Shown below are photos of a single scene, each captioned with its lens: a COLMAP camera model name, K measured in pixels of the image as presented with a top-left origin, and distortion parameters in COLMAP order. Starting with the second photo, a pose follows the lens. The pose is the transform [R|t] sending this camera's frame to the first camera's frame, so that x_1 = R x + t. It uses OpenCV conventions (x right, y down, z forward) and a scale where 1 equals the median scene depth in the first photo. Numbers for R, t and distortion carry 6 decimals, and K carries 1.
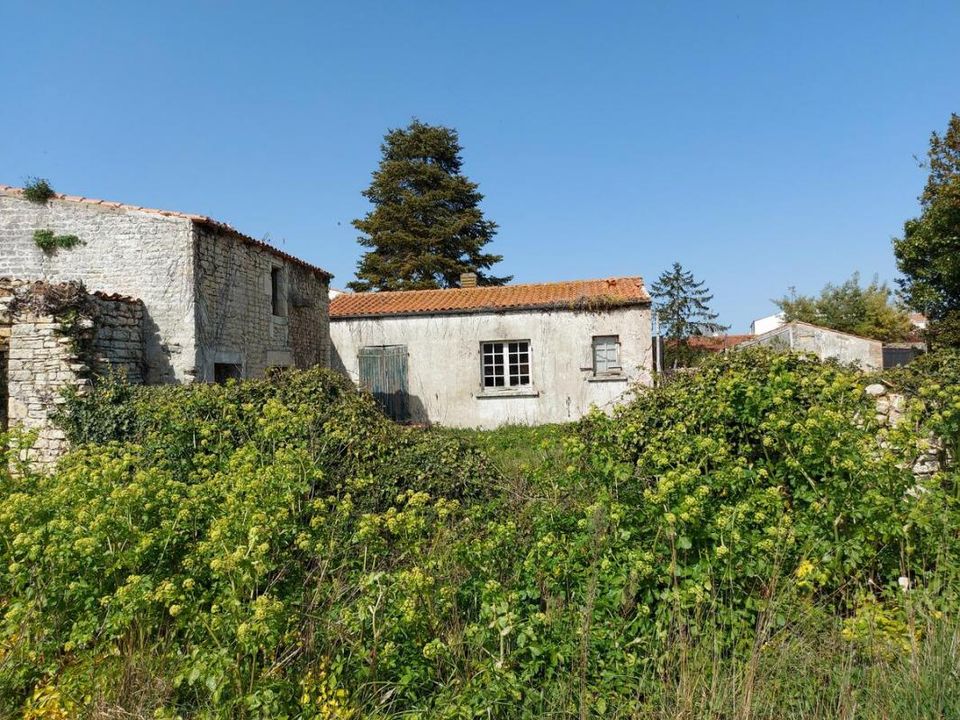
lens RADIAL K [[652.8, 0, 479.5], [0, 652.8, 394.3], [0, 0, 1]] dist [0.002781, 0.000916]
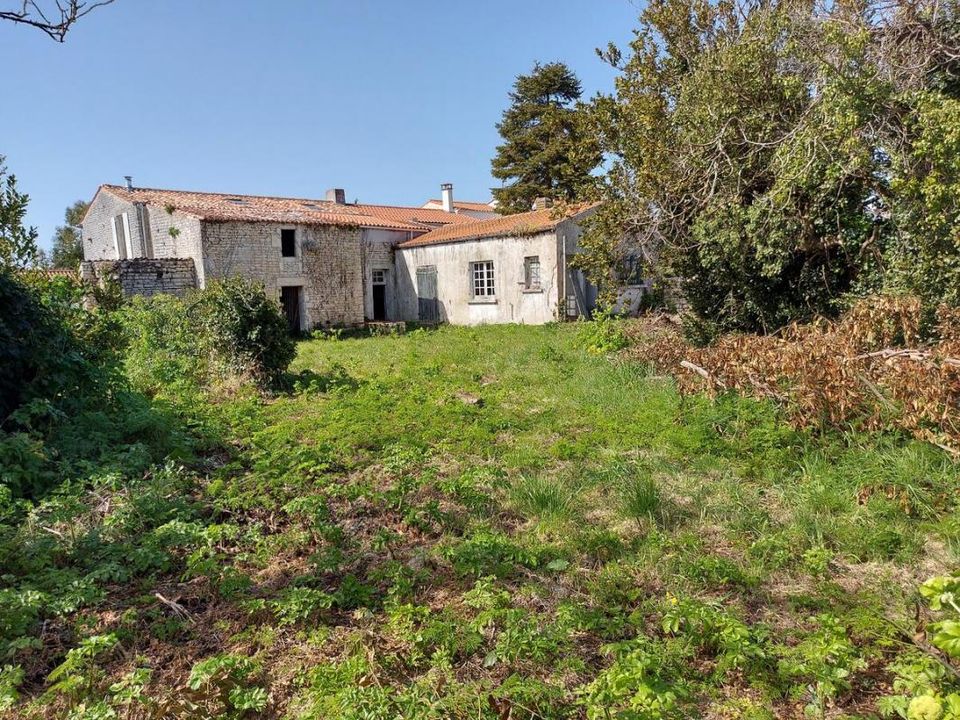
lens RADIAL K [[652.8, 0, 479.5], [0, 652.8, 394.3], [0, 0, 1]] dist [0.002781, 0.000916]
pose [[0.765073, 0.110553, -0.634383, 0.912709], [-0.005002, 0.986143, 0.165822, -0.034604], [0.643924, -0.123693, 0.755024, -0.051597]]
